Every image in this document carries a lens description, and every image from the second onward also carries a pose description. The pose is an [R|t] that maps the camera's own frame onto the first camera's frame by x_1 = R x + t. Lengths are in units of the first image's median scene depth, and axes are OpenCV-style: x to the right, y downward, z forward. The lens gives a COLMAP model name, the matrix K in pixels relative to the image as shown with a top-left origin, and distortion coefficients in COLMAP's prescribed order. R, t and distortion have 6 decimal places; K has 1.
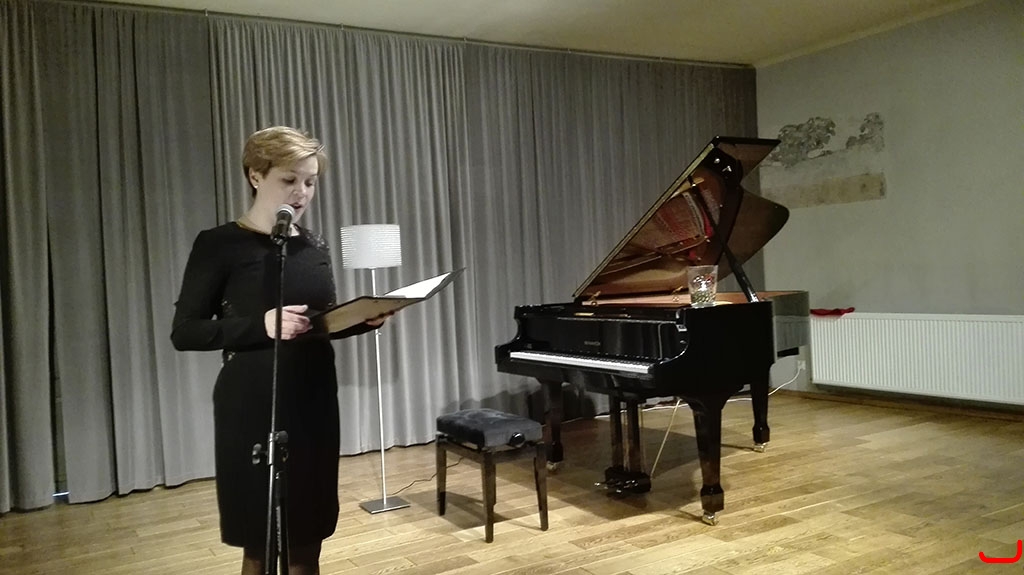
lens RADIAL K [[831.5, 0, 508.6], [0, 831.5, 286.7], [0, 0, 1]] dist [0.104015, -0.191973]
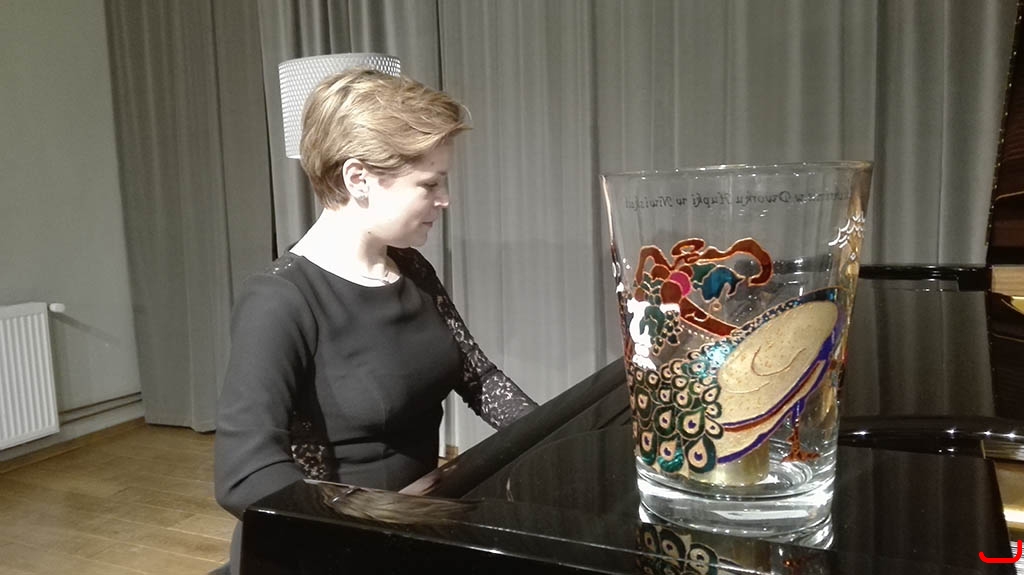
lens RADIAL K [[848.9, 0, 505.5], [0, 848.9, 292.0], [0, 0, 1]] dist [0.109447, -0.193436]
pose [[0.557894, 0.134821, -0.818888, 0.229652], [-0.009247, 0.987665, 0.156308, -0.017843], [0.829861, -0.079631, 0.552259, 0.660916]]
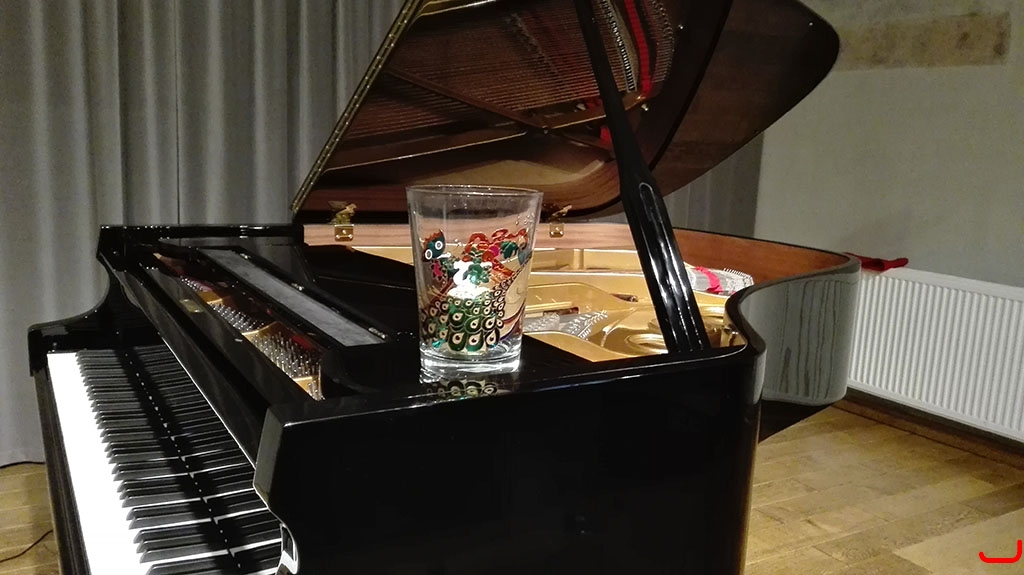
lens RADIAL K [[831.5, 0, 508.6], [0, 831.5, 286.7], [0, 0, 1]] dist [0.104015, -0.191973]
pose [[0.995345, 0.093230, 0.024439, 0.170255], [-0.095907, 0.983180, 0.155432, -0.024185], [-0.009537, -0.157053, 0.987544, 0.562634]]
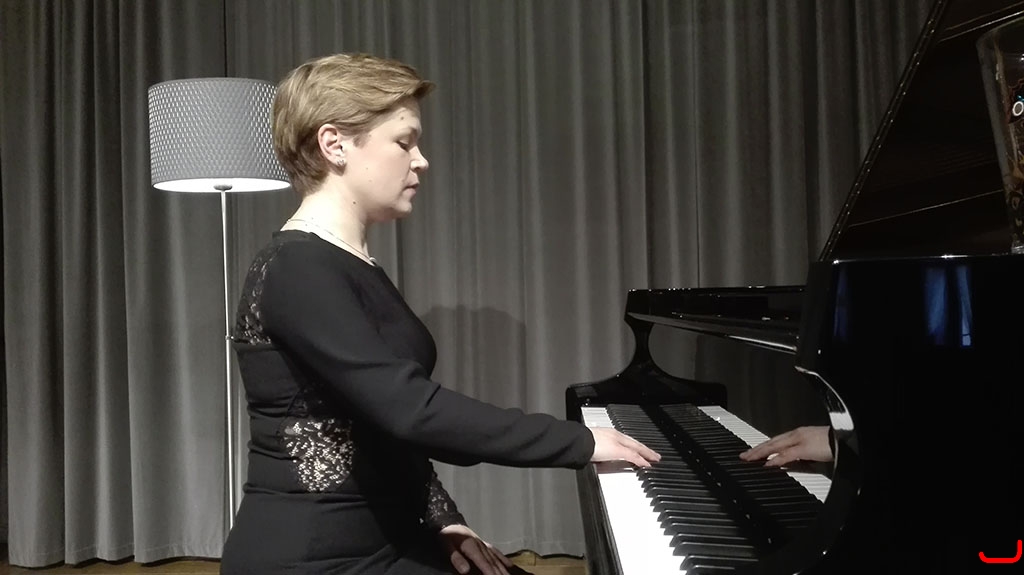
lens RADIAL K [[868.7, 0, 499.1], [0, 868.7, 286.2], [0, 0, 1]] dist [0.107178, -0.218020]
pose [[0.832808, 0.018347, -0.553257, 0.174175], [-0.023797, 0.999713, -0.002669, 0.022617], [0.553050, 0.015389, 0.833006, 0.559183]]
